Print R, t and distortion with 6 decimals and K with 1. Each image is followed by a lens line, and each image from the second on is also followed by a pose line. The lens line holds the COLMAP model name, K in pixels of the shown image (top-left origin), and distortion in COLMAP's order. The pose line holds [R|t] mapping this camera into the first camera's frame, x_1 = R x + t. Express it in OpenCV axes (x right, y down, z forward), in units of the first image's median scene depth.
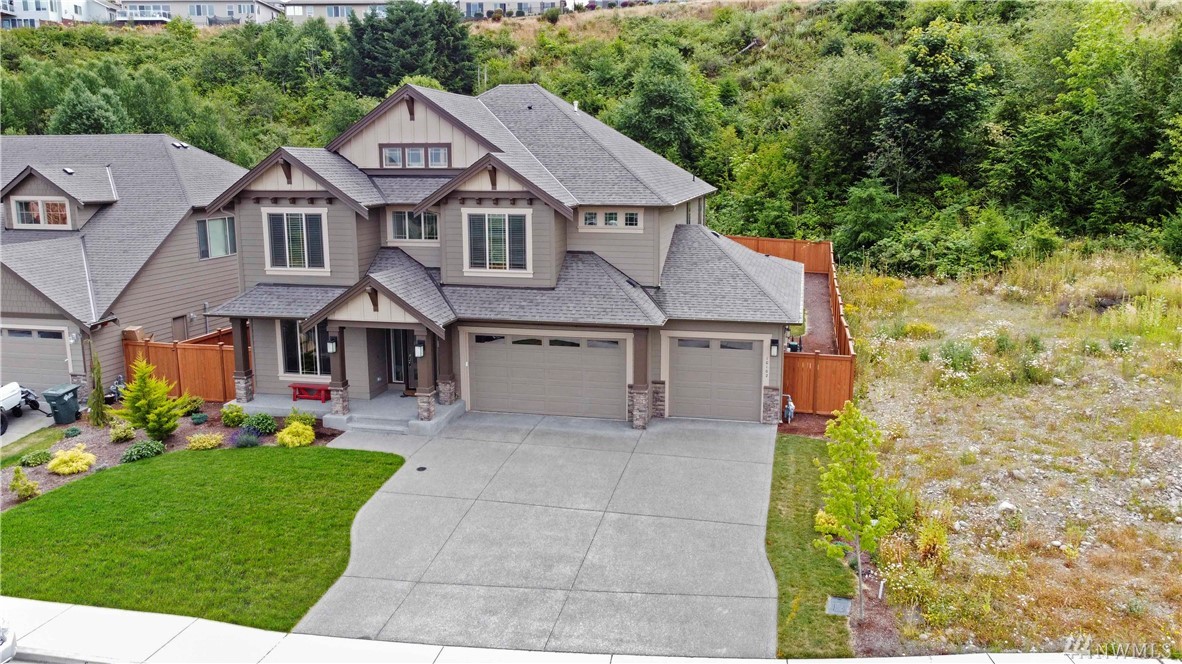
lens RADIAL K [[864.4, 0, 591.0], [0, 864.4, 332.0], [0, 0, 1]] dist [0.000931, -0.000355]
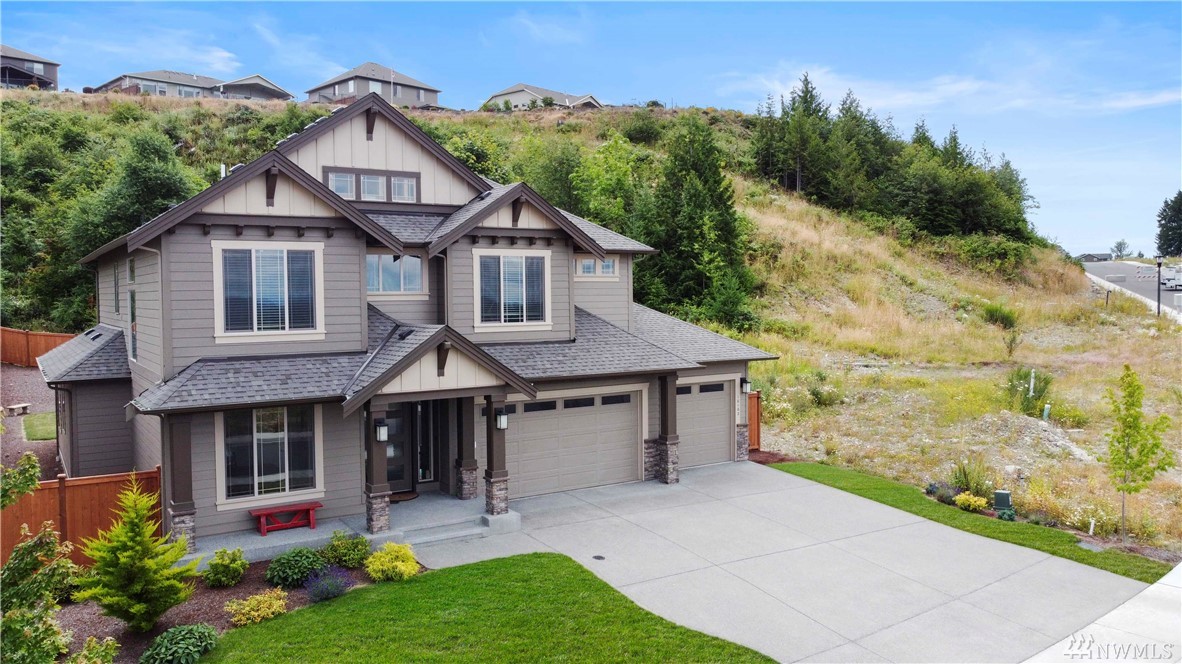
lens RADIAL K [[877.4, 0, 591.0], [0, 877.4, 332.0], [0, 0, 1]] dist [-0.000477, 0.002176]
pose [[0.717451, -0.038594, 0.695539, -0.644745], [0.141808, 0.985649, -0.091583, 0.024789], [-0.682022, 0.164339, 0.712628, 0.350107]]
